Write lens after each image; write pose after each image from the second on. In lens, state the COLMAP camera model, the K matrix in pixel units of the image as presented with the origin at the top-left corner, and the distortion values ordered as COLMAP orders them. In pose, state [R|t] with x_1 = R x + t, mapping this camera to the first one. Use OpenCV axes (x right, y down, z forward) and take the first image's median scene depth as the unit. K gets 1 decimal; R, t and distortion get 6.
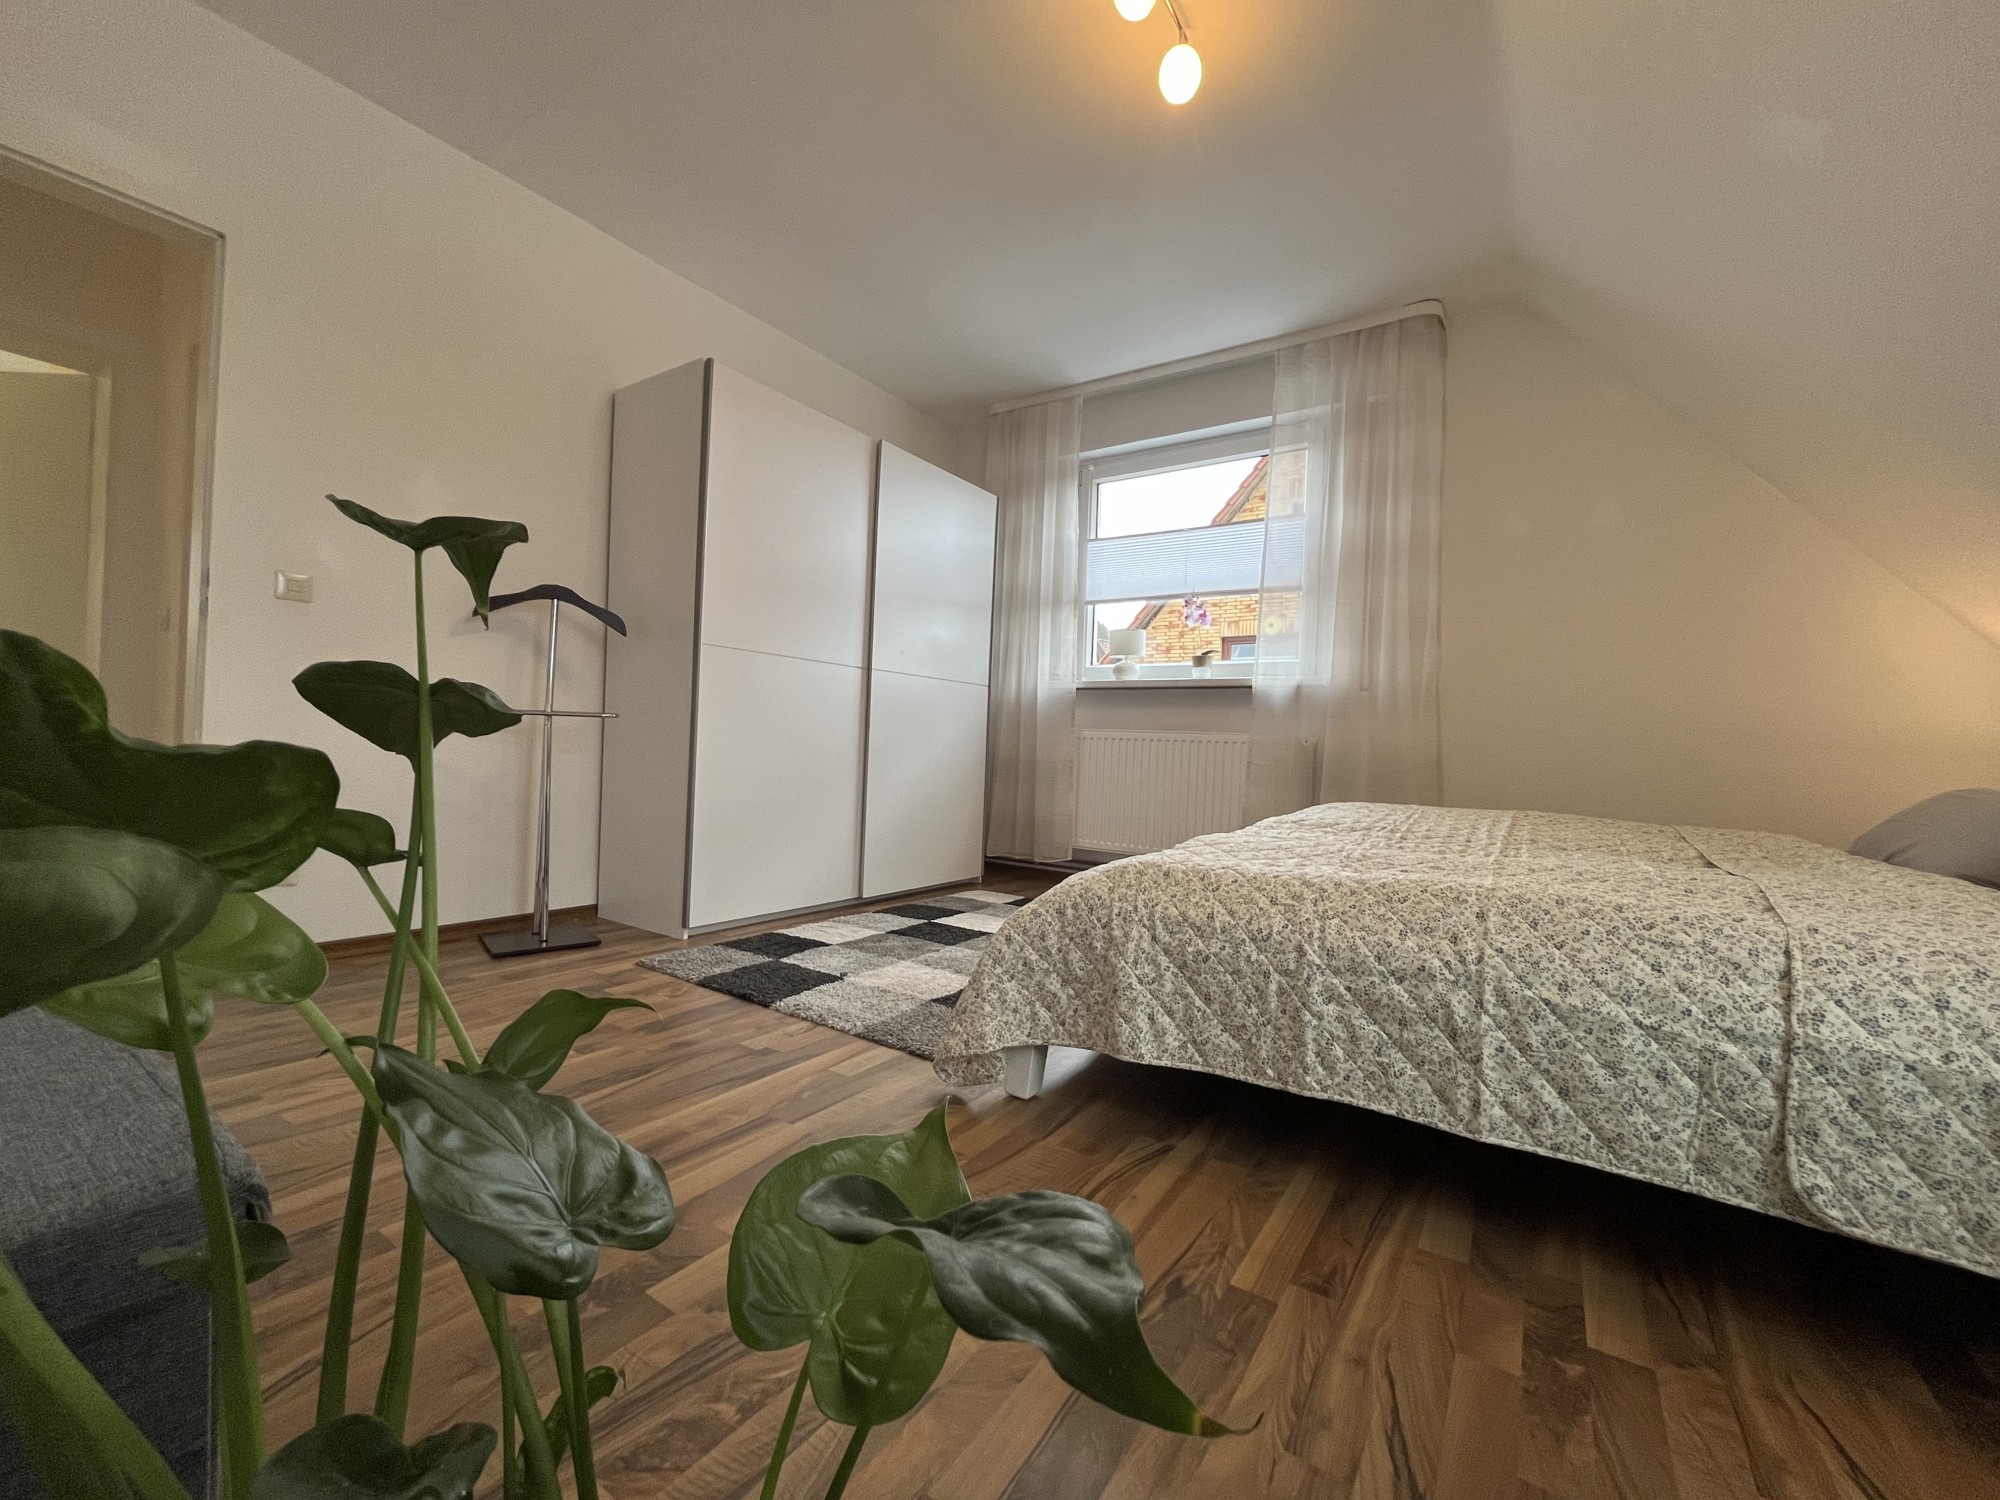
lens RADIAL K [[814.6, 0, 1003.6], [0, 814.6, 749.2], [0, 0, 1]] dist [-0.002317, -0.000187]
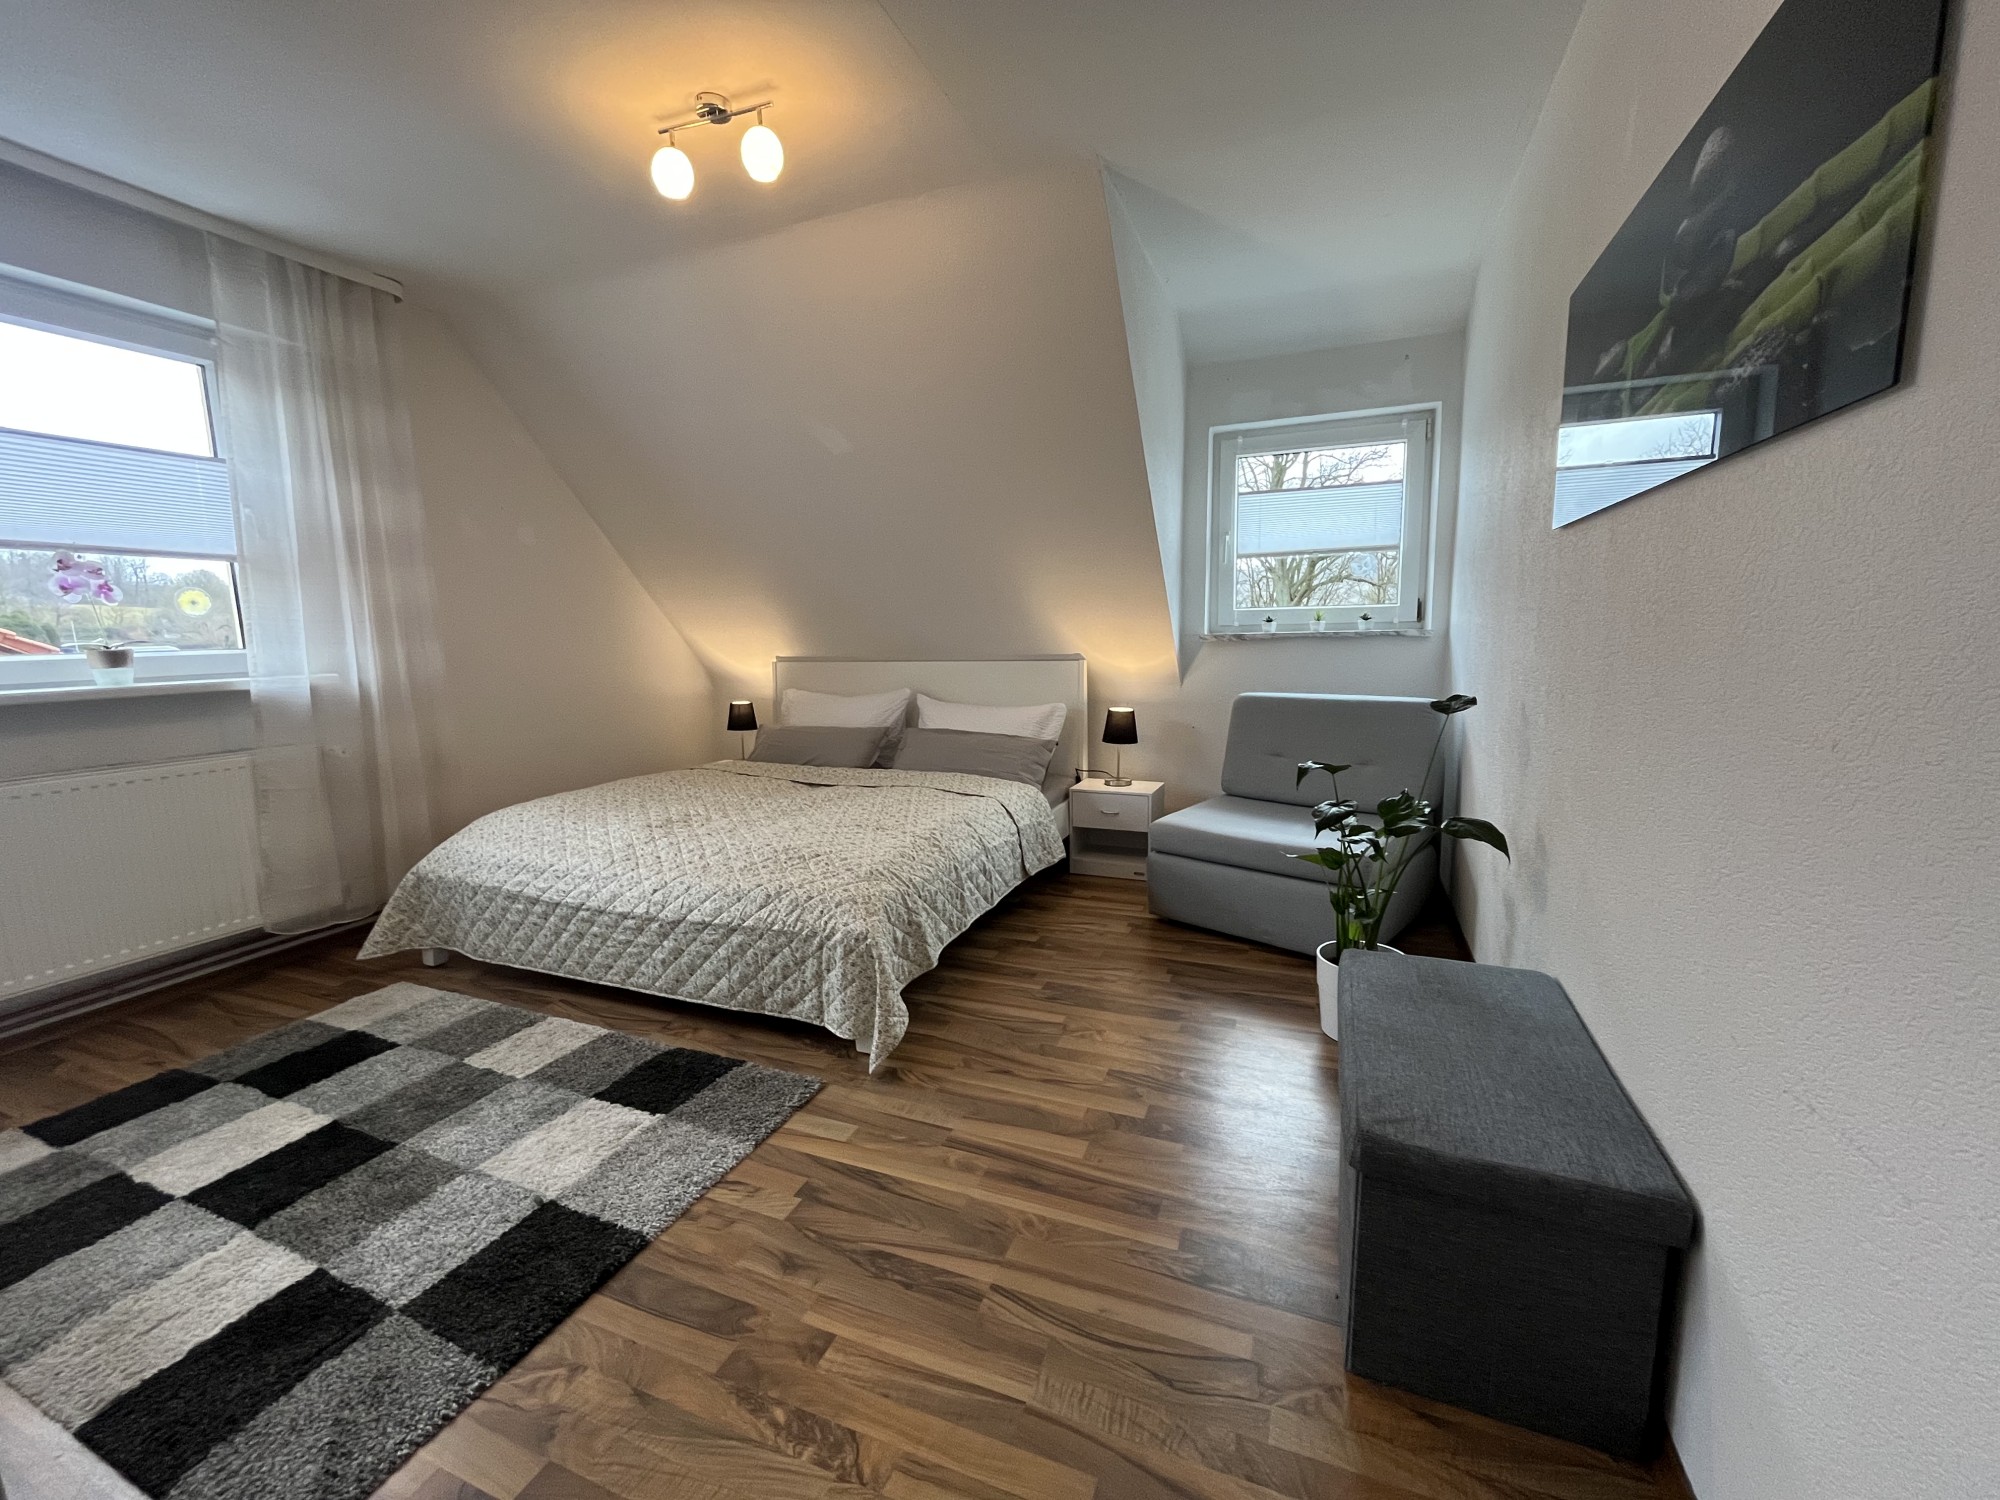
lens RADIAL K [[803.8, 0, 999.0], [0, 803.8, 695.9], [0, 0, 1]] dist [-0.000046, -0.000033]
pose [[-0.194832, -0.112142, 0.974405, -0.971033], [0.017103, 0.992903, 0.117691, -0.254793], [-0.980688, 0.039595, -0.191531, 0.763333]]
